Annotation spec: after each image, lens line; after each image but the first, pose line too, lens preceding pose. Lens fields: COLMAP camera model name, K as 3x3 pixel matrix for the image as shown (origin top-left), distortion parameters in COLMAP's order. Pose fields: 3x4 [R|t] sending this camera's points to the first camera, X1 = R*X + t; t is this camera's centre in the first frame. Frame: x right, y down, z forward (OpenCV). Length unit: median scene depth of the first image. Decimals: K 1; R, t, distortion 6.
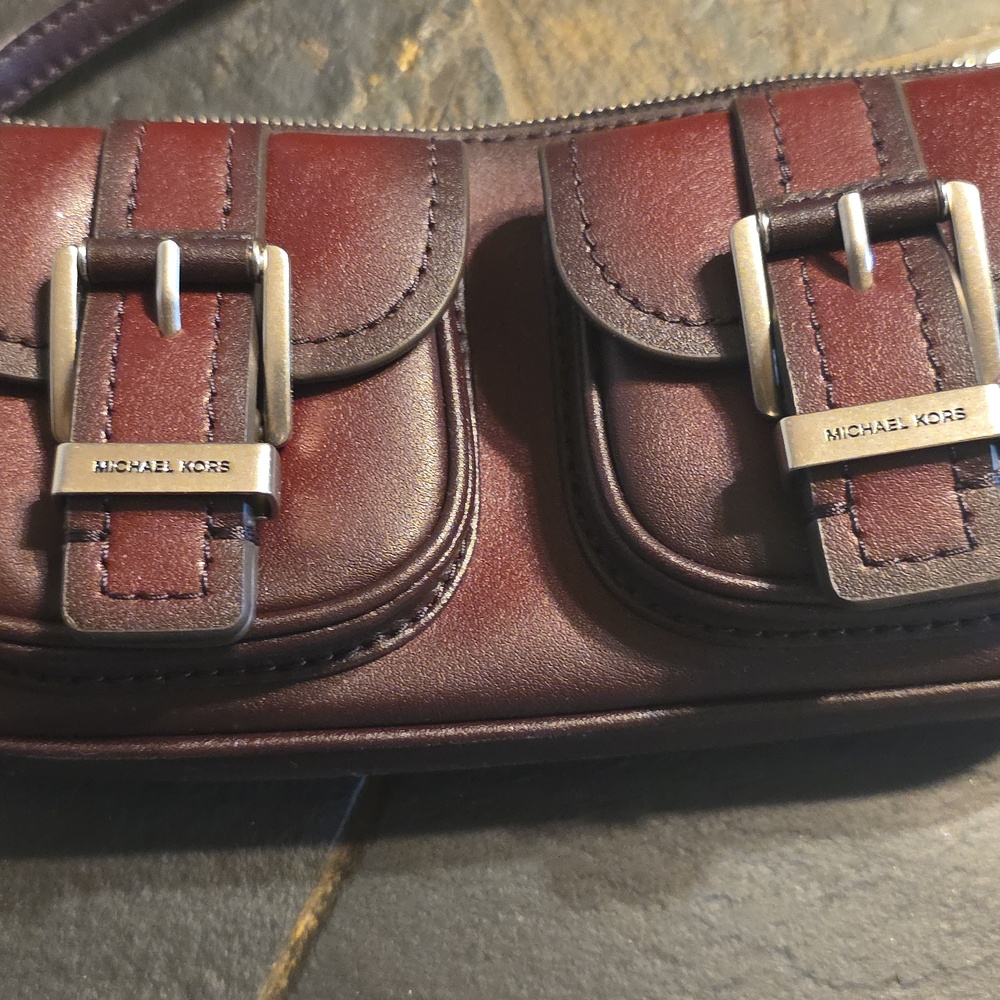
lens RADIAL K [[1322.9, 0, 500.0], [0, 1322.9, 500.0], [0, 0, 1]] dist [0.077314, -0.332958]
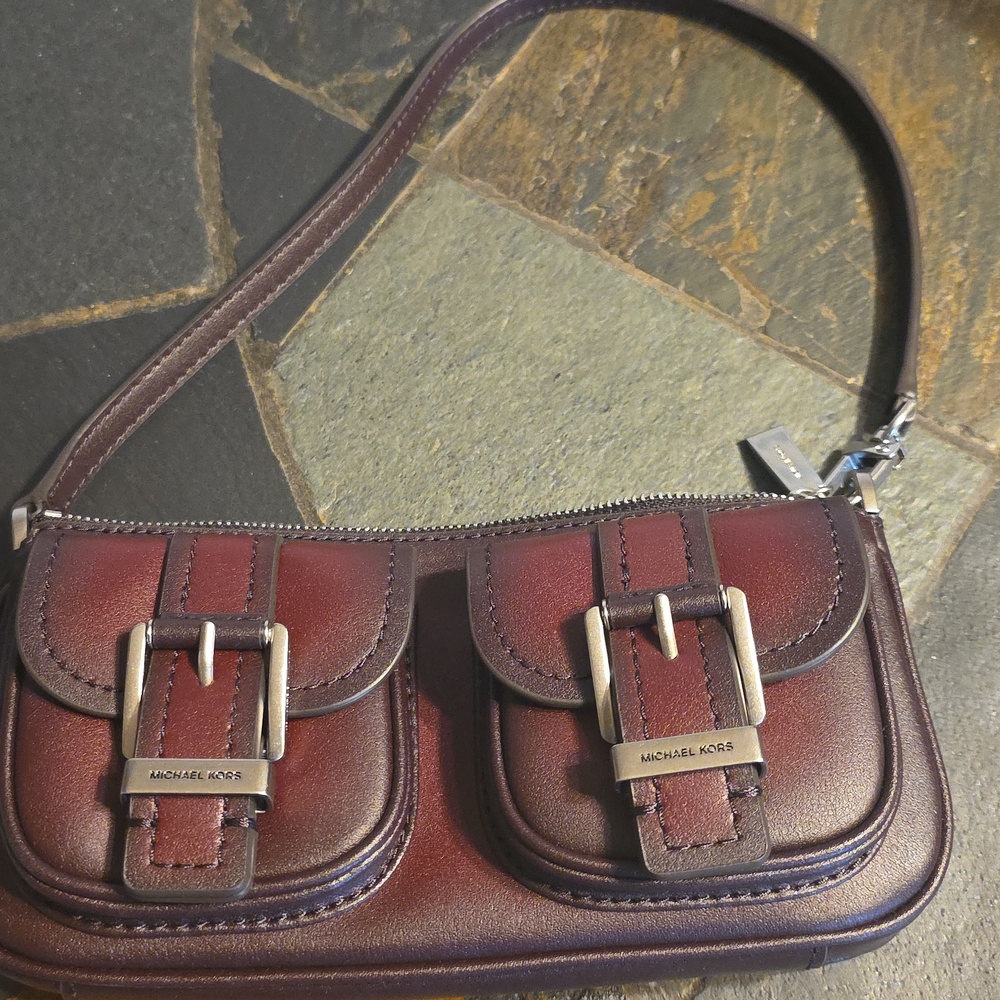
lens RADIAL K [[1322.9, 0, 500.0], [0, 1322.9, 500.0], [0, 0, 1]] dist [0.077314, -0.332958]
pose [[0.999853, 0.008867, -0.014698, 0.100782], [-0.011873, 0.975637, -0.219068, -0.004518], [0.012397, 0.219211, 0.975599, -0.492680]]
